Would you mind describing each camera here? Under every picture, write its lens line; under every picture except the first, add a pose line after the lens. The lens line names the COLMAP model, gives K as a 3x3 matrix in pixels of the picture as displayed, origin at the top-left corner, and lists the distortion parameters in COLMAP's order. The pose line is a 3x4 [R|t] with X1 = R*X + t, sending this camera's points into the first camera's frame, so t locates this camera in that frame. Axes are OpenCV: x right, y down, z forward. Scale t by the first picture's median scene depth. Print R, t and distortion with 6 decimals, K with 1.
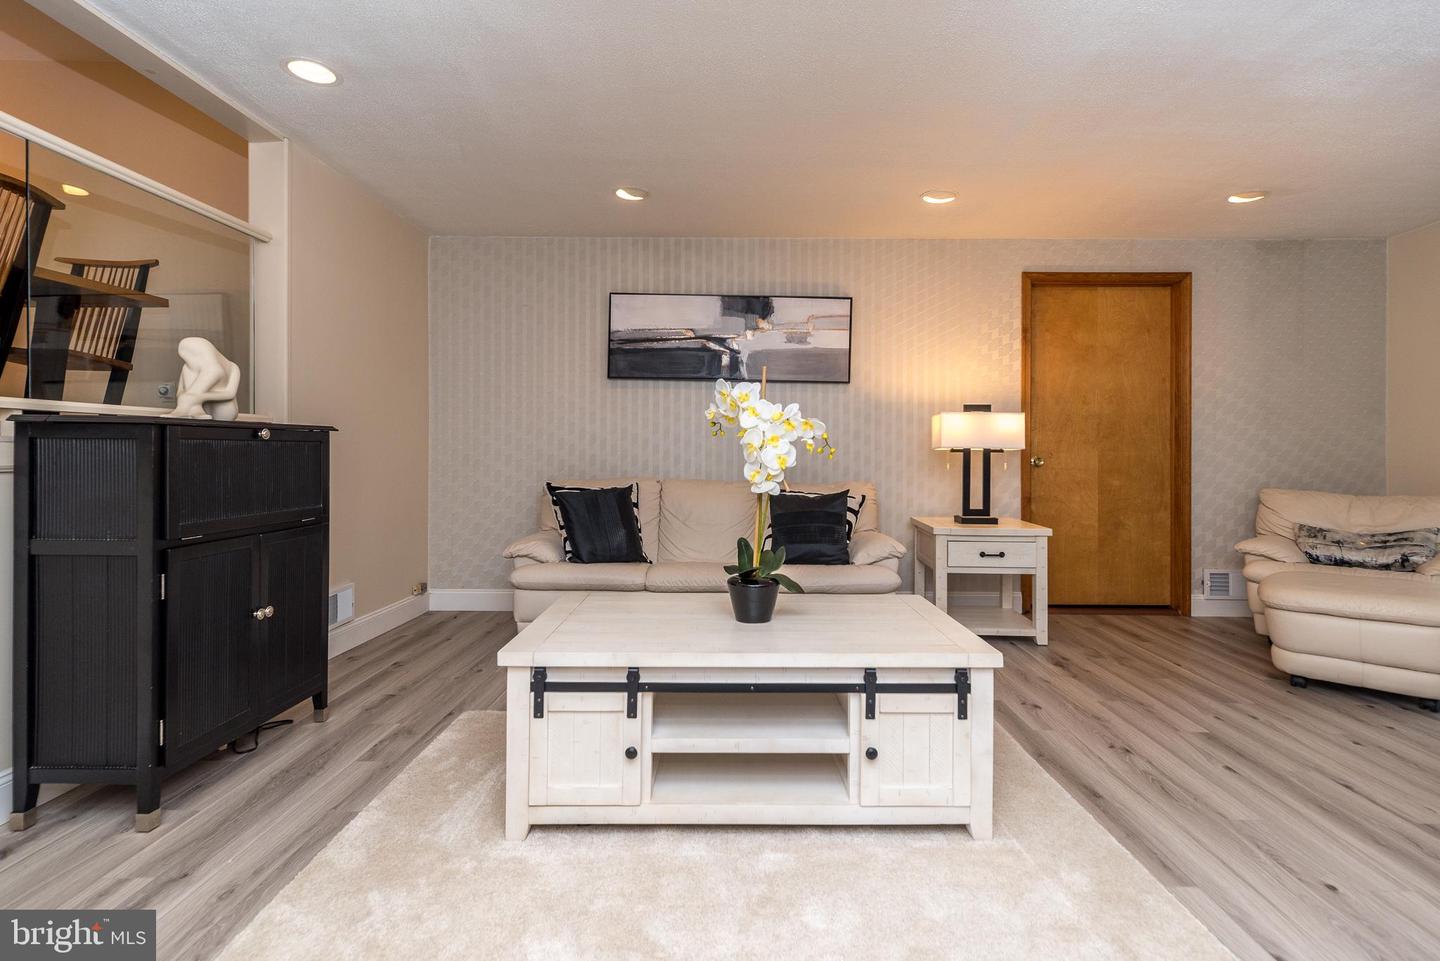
lens RADIAL K [[705.9, 0, 744.8], [0, 705.9, 449.0], [0, 0, 1]] dist [0.002202, 0.001245]
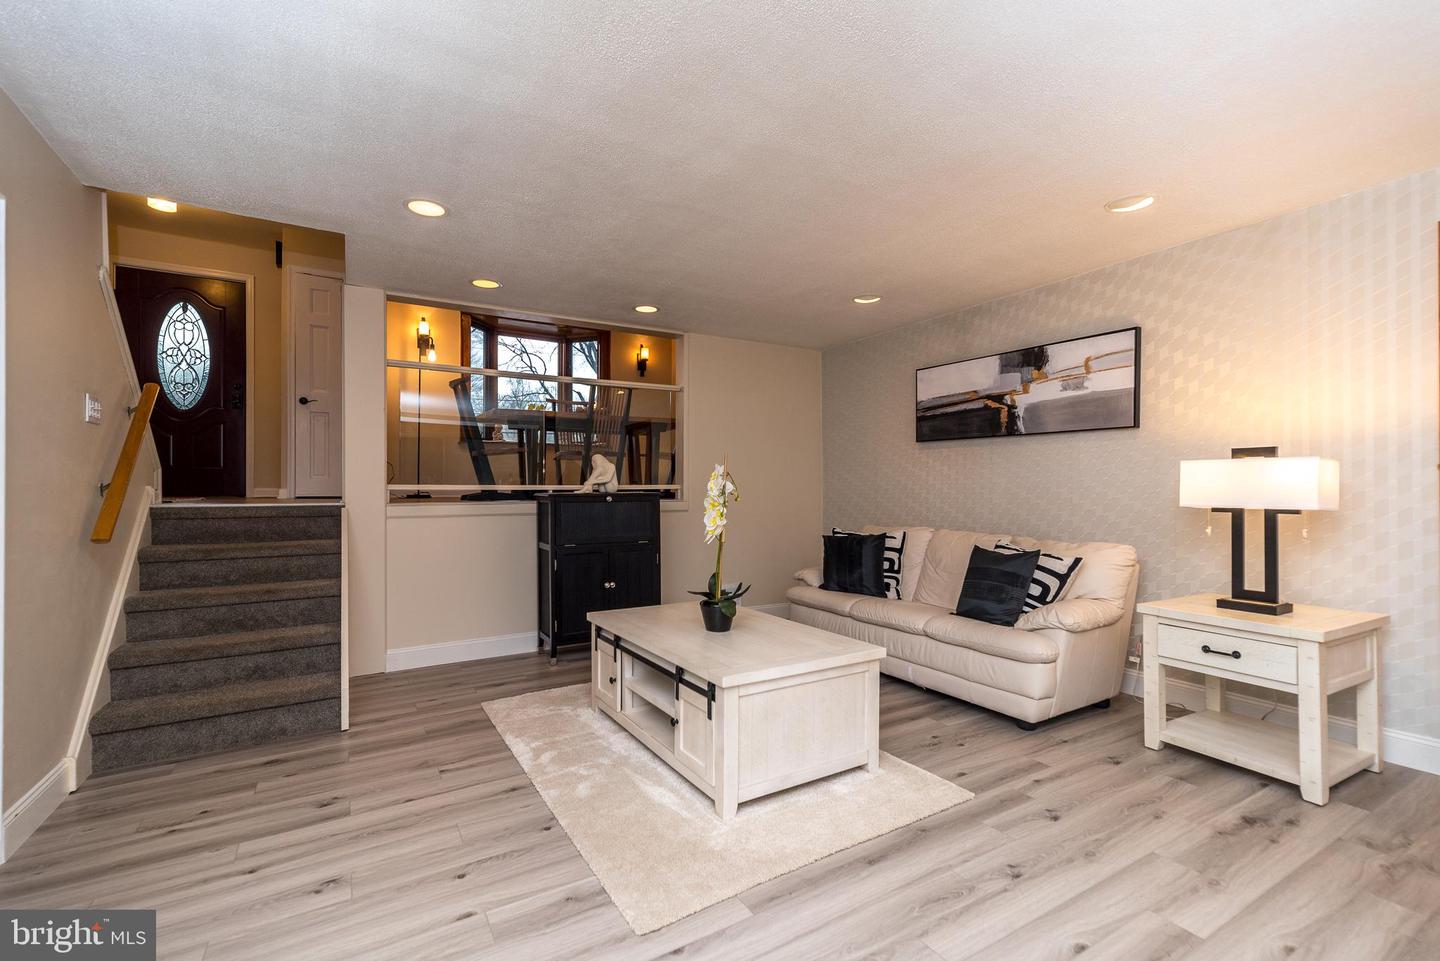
lens RADIAL K [[637.0, 0, 703.0], [0, 637.0, 484.7], [0, 0, 1]] dist [0.003373, 0.000511]
pose [[0.493951, -0.014281, -0.869373, 0.621035], [0.009456, 0.999894, -0.011053, -0.022560], [0.869439, -0.002762, 0.494033, 0.178792]]
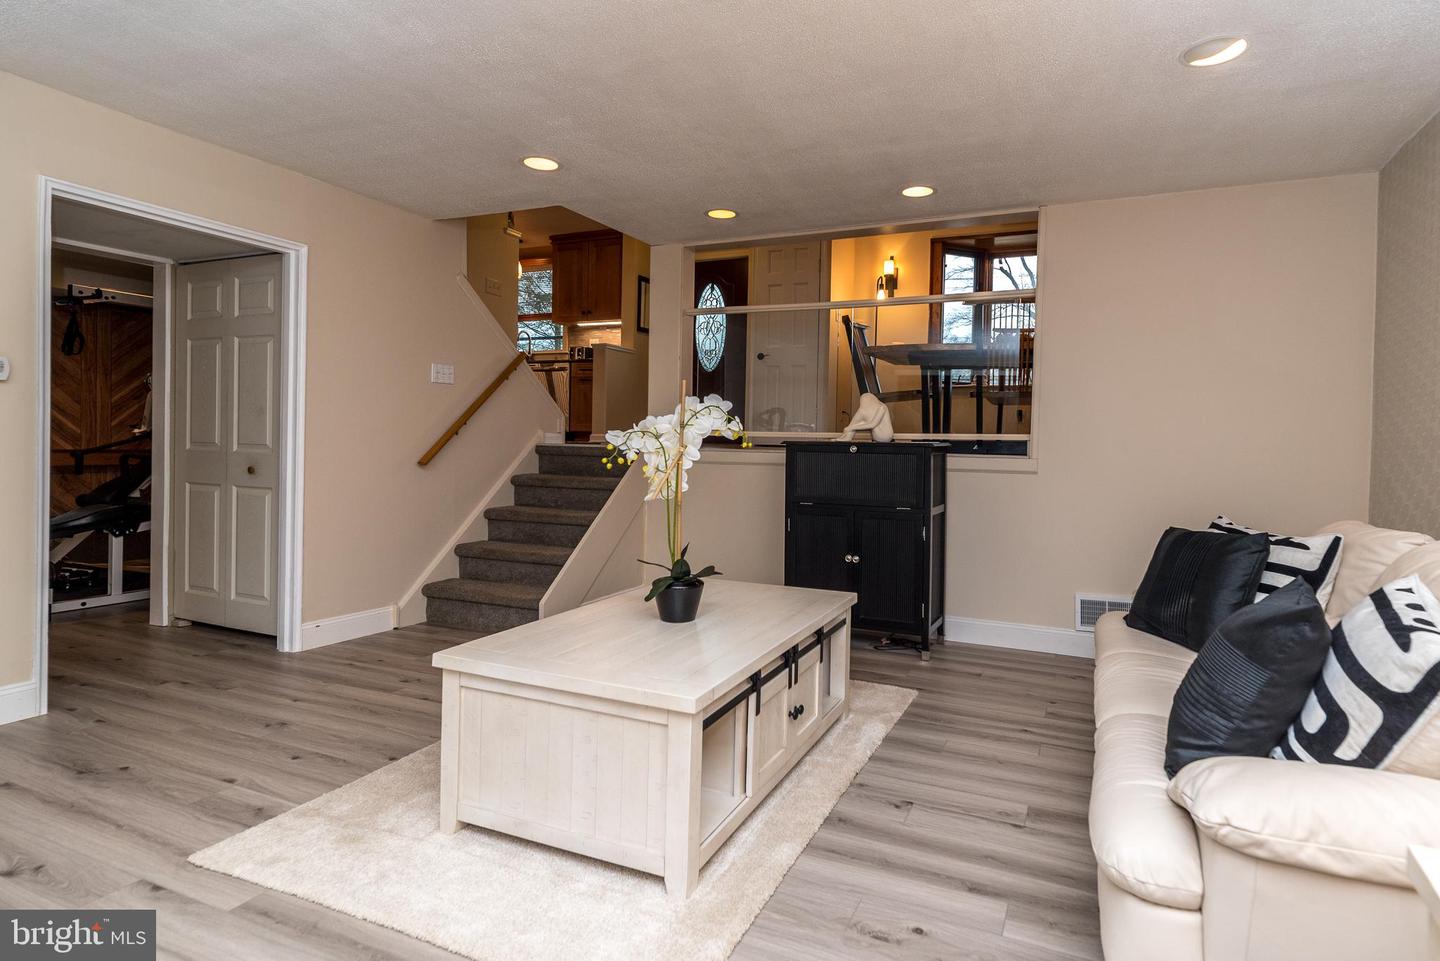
lens RADIAL K [[705.9, 0, 744.8], [0, 705.9, 449.0], [0, 0, 1]] dist [0.002202, 0.001245]
pose [[-0.401388, -0.004061, -0.915899, 0.524535], [-0.016188, 0.999865, 0.002661, -0.012696], [0.915765, 0.015895, -0.401400, 0.813492]]
